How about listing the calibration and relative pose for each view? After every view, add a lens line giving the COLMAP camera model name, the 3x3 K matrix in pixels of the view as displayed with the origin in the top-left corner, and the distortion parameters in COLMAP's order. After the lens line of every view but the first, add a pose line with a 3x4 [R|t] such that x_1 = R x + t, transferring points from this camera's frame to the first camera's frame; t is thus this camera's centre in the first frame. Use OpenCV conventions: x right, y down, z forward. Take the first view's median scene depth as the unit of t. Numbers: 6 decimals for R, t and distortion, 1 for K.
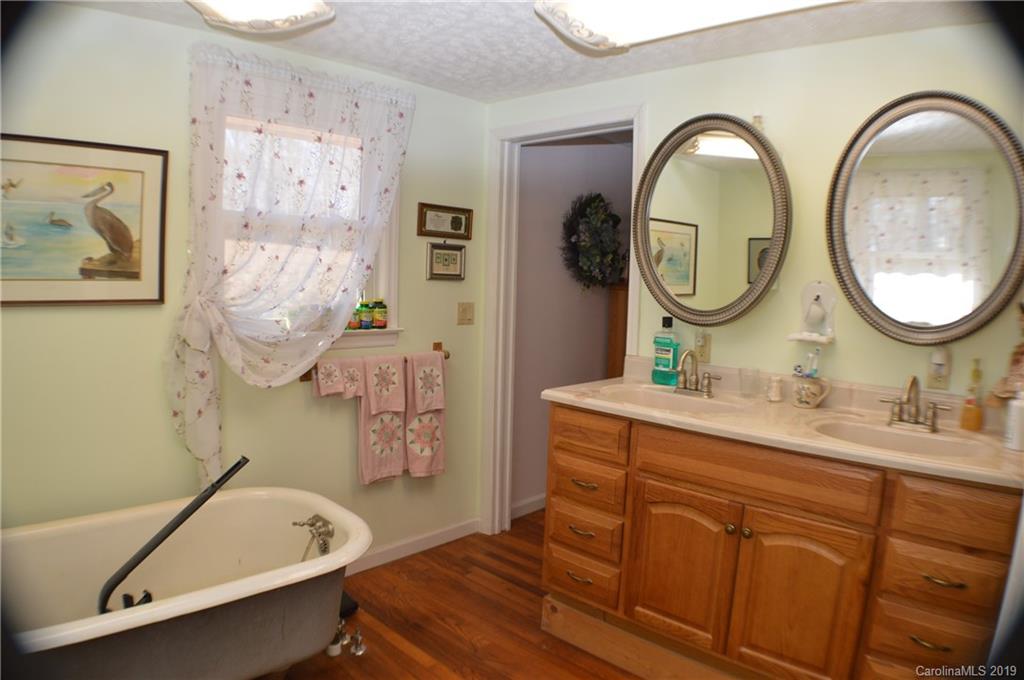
lens RADIAL K [[628.3, 0, 512.0], [0, 628.3, 340.0], [0, 0, 1]] dist [-0.185999, 0.037720]
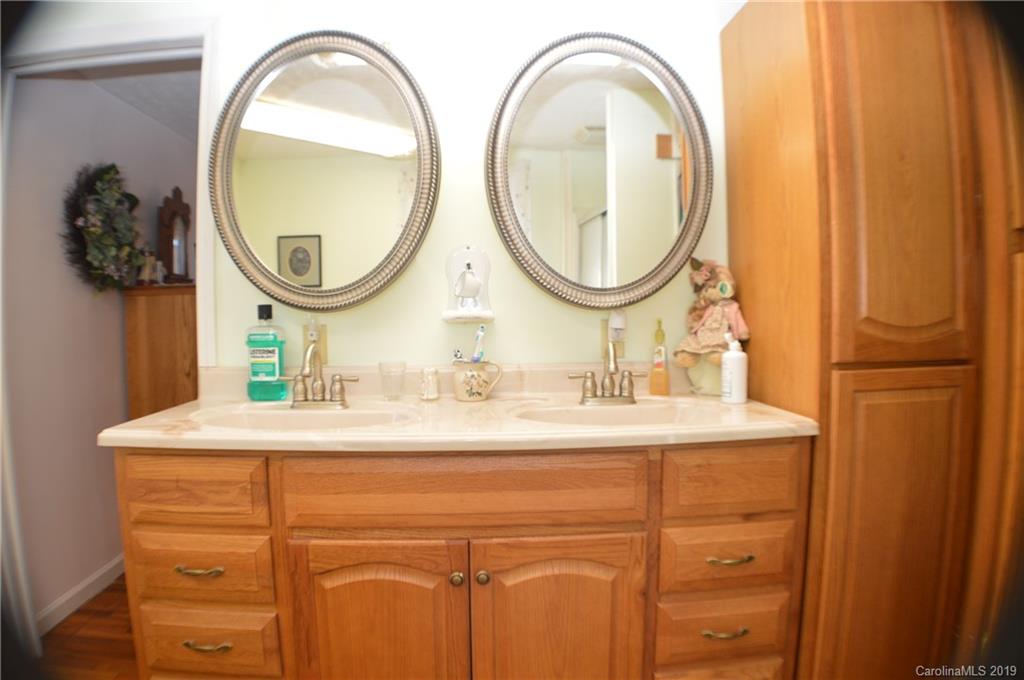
lens RADIAL K [[628.3, 0, 512.0], [0, 628.3, 340.0], [0, 0, 1]] dist [-0.185999, 0.037720]
pose [[0.677797, -0.066270, 0.732257, -0.080881], [0.099248, 0.995061, -0.001813, 0.036981], [-0.728520, 0.073904, 0.681027, 0.373613]]
